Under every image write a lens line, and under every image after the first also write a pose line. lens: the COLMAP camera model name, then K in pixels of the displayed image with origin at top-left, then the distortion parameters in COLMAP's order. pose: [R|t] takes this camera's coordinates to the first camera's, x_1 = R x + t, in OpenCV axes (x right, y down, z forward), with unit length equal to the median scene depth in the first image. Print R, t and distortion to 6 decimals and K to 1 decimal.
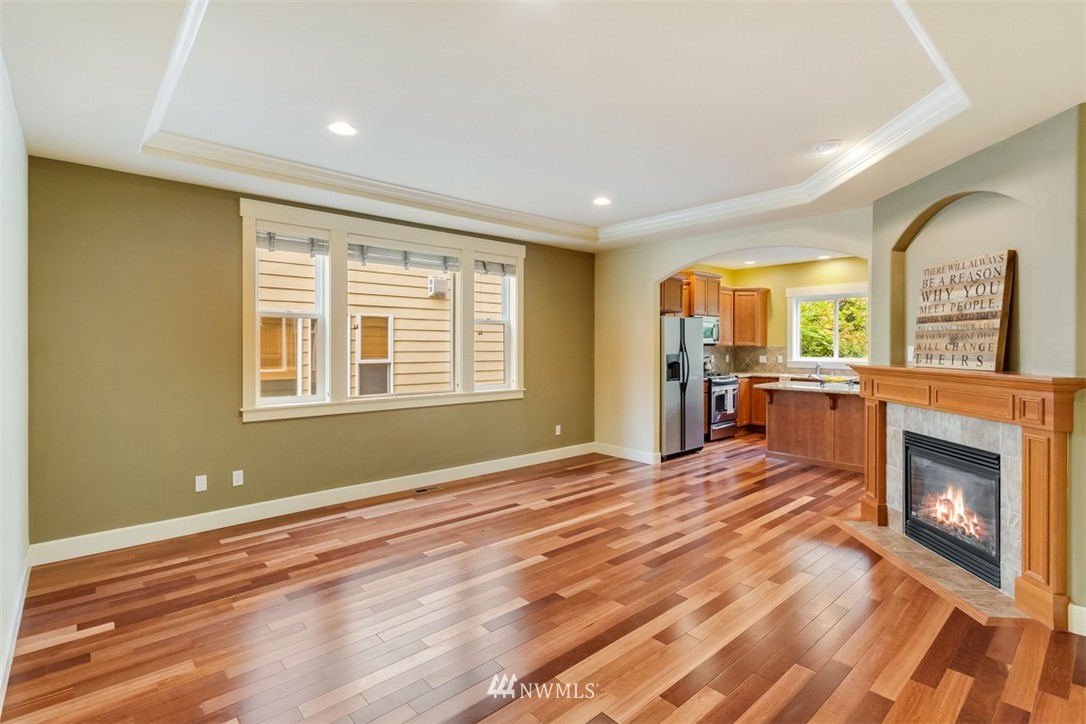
lens RADIAL K [[521.3, 0, 544.2], [0, 521.3, 345.7], [0, 0, 1]] dist [-0.005932, -0.000607]
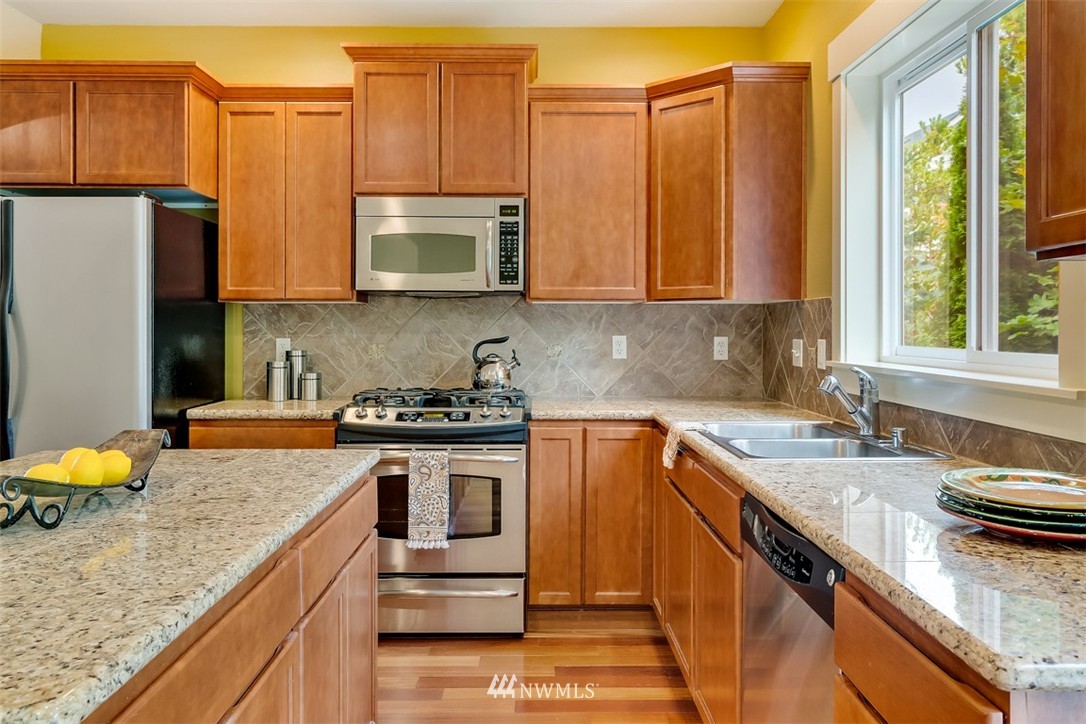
lens RADIAL K [[814.5, 0, 539.2], [0, 814.5, 328.6], [0, 0, 1]] dist [0.009979, 0.001389]
pose [[0.735524, 0.002584, -0.677493, 0.649424], [-0.002752, 0.999996, 0.000827, 0.015672], [0.677493, 0.001256, 0.735528, 0.693837]]
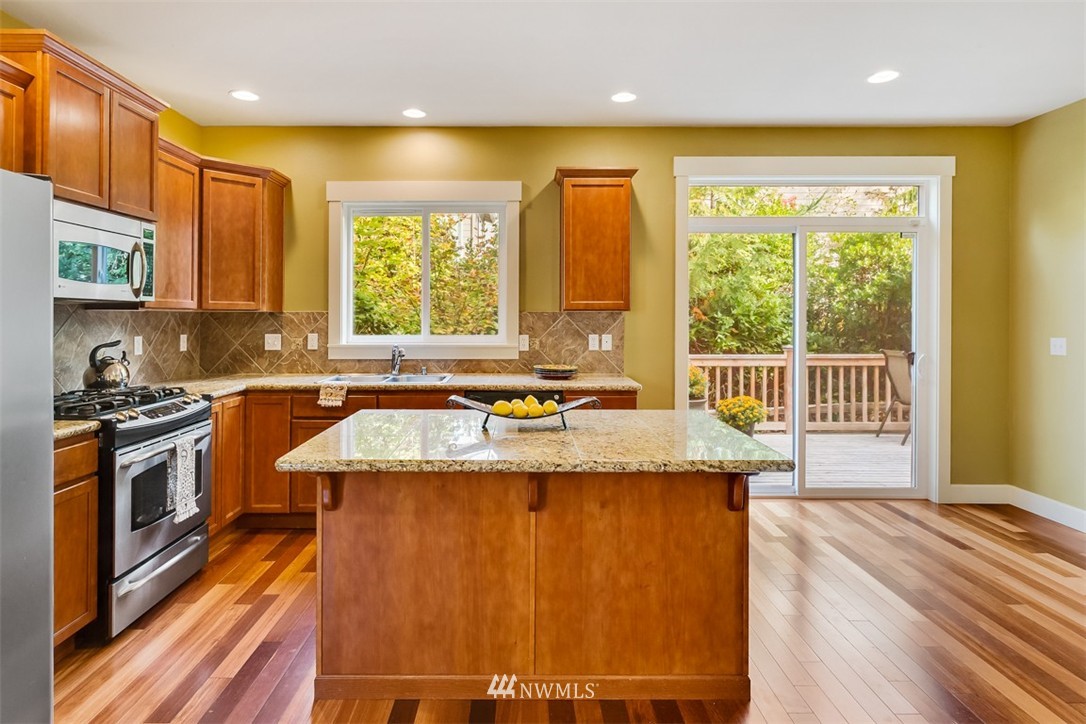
lens RADIAL K [[625.4, 0, 523.2], [0, 625.4, 312.1], [0, 0, 1]] dist [0.006479, 0.000853]
pose [[0.683065, 0.005166, 0.730339, 0.204845], [0.000147, 0.999974, -0.007210, 0.005376], [-0.730357, 0.005032, 0.683047, 0.552548]]
